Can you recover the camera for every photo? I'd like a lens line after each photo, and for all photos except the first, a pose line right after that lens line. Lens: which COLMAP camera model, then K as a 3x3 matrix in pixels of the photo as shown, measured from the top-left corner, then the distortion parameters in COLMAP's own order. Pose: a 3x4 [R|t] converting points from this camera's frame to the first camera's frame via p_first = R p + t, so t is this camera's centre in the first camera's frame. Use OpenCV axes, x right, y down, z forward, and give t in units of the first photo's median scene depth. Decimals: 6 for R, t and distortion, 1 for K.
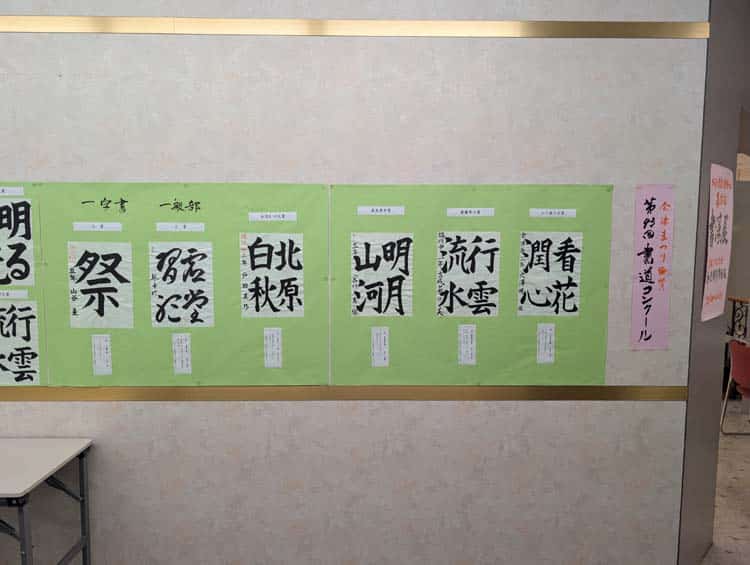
lens RADIAL K [[534.2, 0, 375.8], [0, 534.2, 282.2], [0, 0, 1]] dist [0.038420, -0.034158]
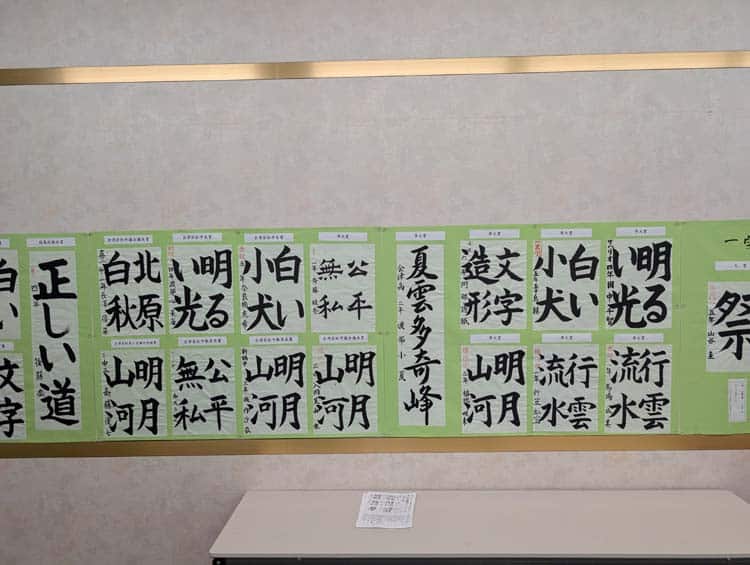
lens RADIAL K [[534.2, 0, 364.0], [0, 534.2, 299.7], [0, 0, 1]] dist [0.038420, -0.034158]
pose [[0.999438, -0.019184, -0.027480, -1.146904], [0.018170, 0.999161, -0.036693, -0.019734], [0.028161, 0.036173, 0.998949, 0.025200]]
